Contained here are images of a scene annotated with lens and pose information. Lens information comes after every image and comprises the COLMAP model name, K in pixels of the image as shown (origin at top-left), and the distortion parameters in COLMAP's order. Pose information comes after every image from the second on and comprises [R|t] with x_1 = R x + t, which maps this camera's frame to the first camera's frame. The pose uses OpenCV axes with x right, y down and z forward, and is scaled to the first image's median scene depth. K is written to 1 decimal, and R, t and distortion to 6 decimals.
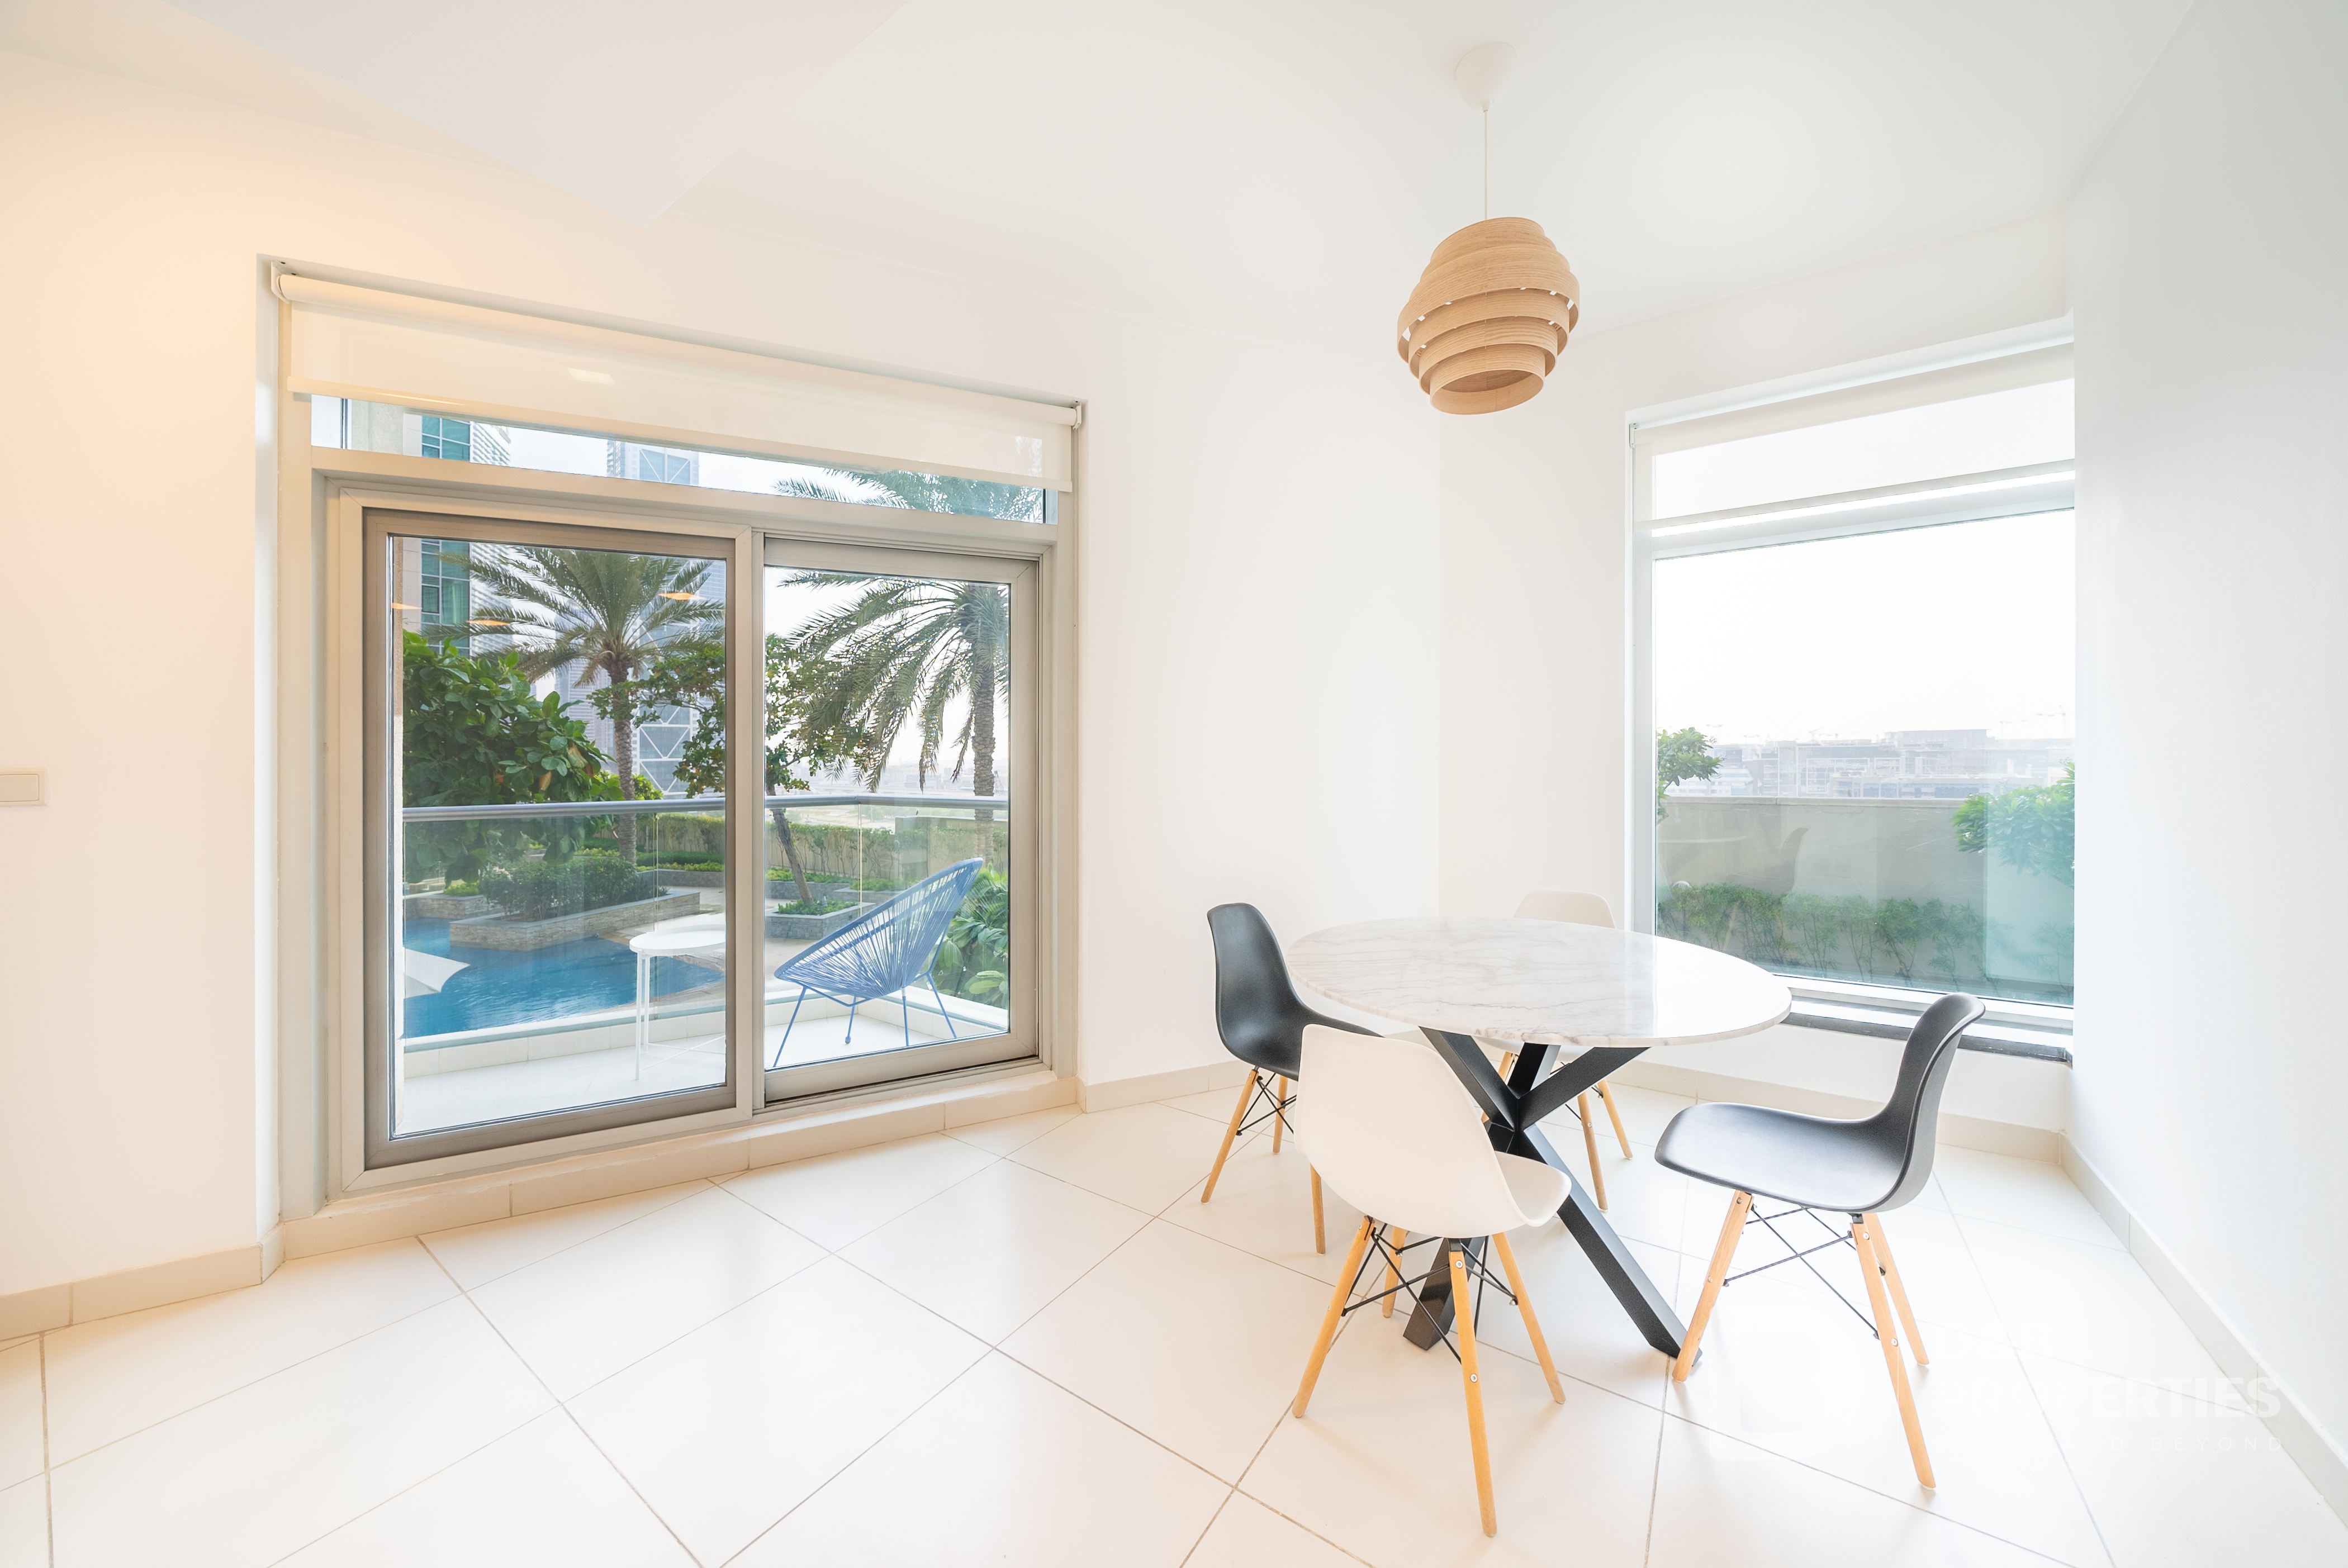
lens RADIAL K [[807.1, 0, 1171.9], [0, 807.1, 763.3], [0, 0, 1]] dist [-0.003997, -0.000302]
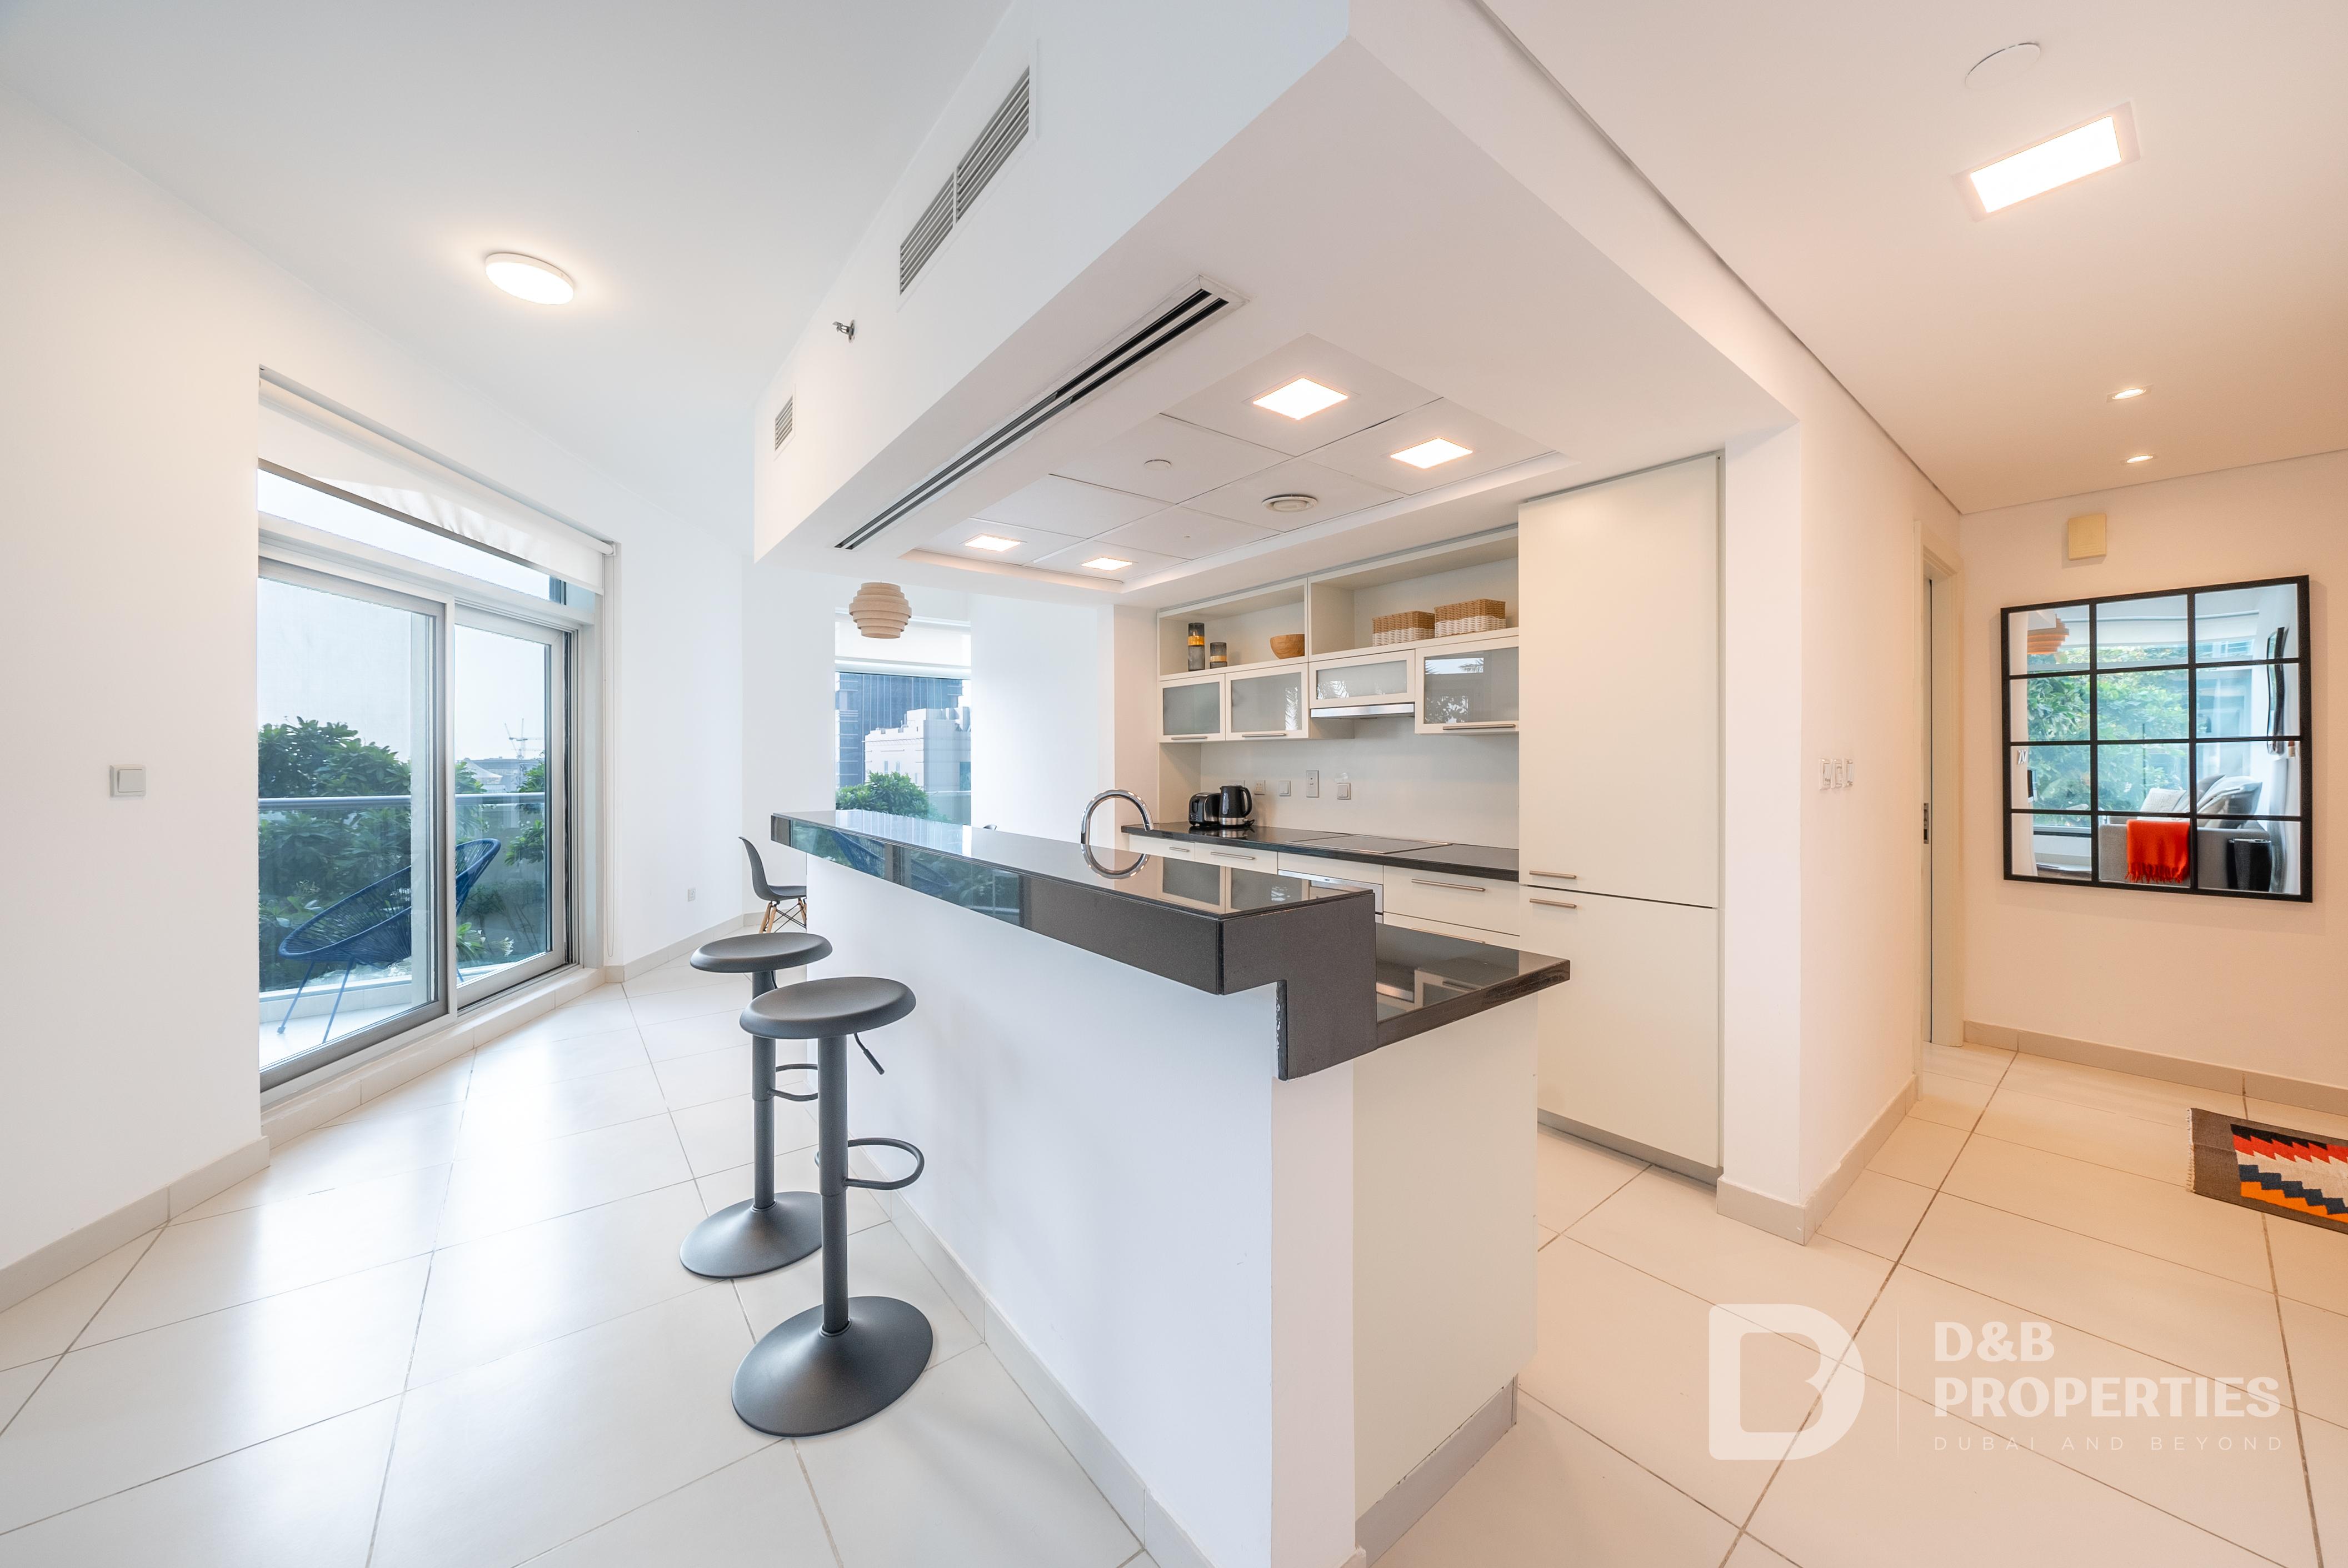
lens RADIAL K [[799.3, 0, 1169.6], [0, 799.3, 775.8], [0, 0, 1]] dist [-0.019210, -0.000104]
pose [[0.291983, -0.005504, 0.956408, -0.319275], [0.007572, 0.999965, 0.003443, 0.004826], [-0.956394, 0.006236, 0.292015, -0.126320]]
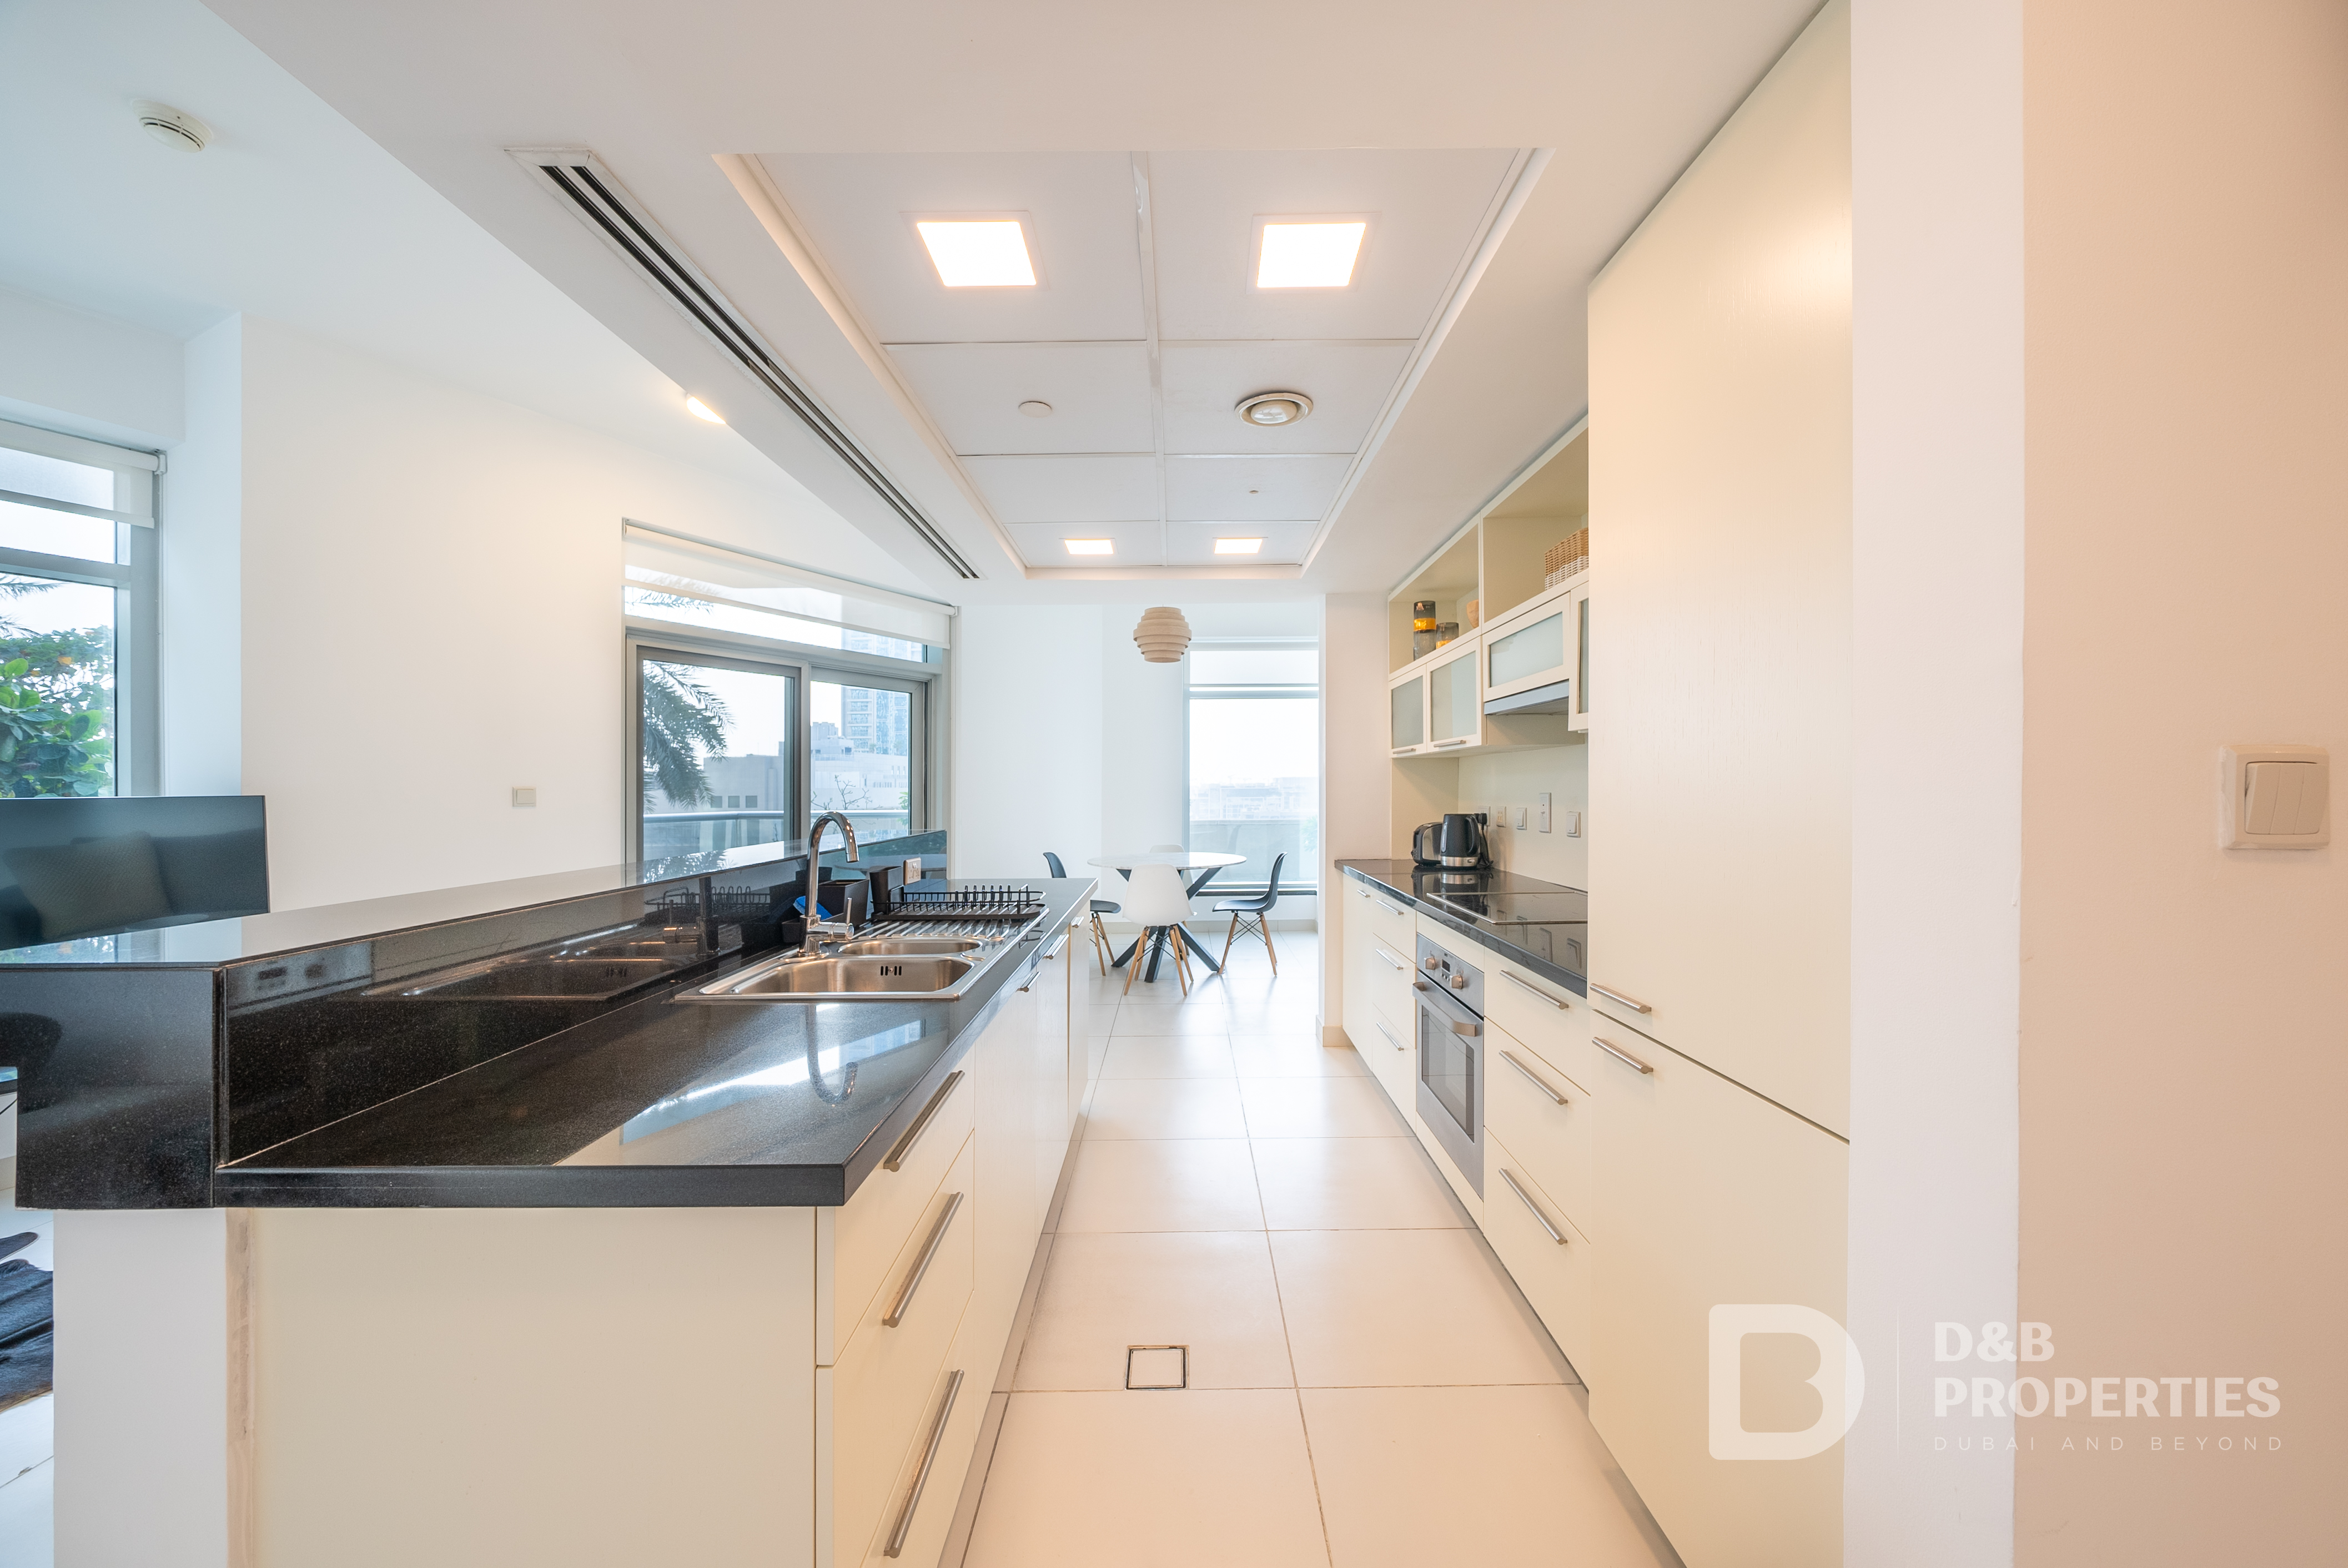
lens RADIAL K [[807.1, 0, 1171.9], [0, 807.1, 763.3], [0, 0, 1]] dist [-0.003997, -0.000302]
pose [[0.822321, 0.024646, 0.568490, -0.191674], [0.001863, 0.998940, -0.046003, 0.006547], [-0.569021, 0.038888, 0.821403, -0.217956]]
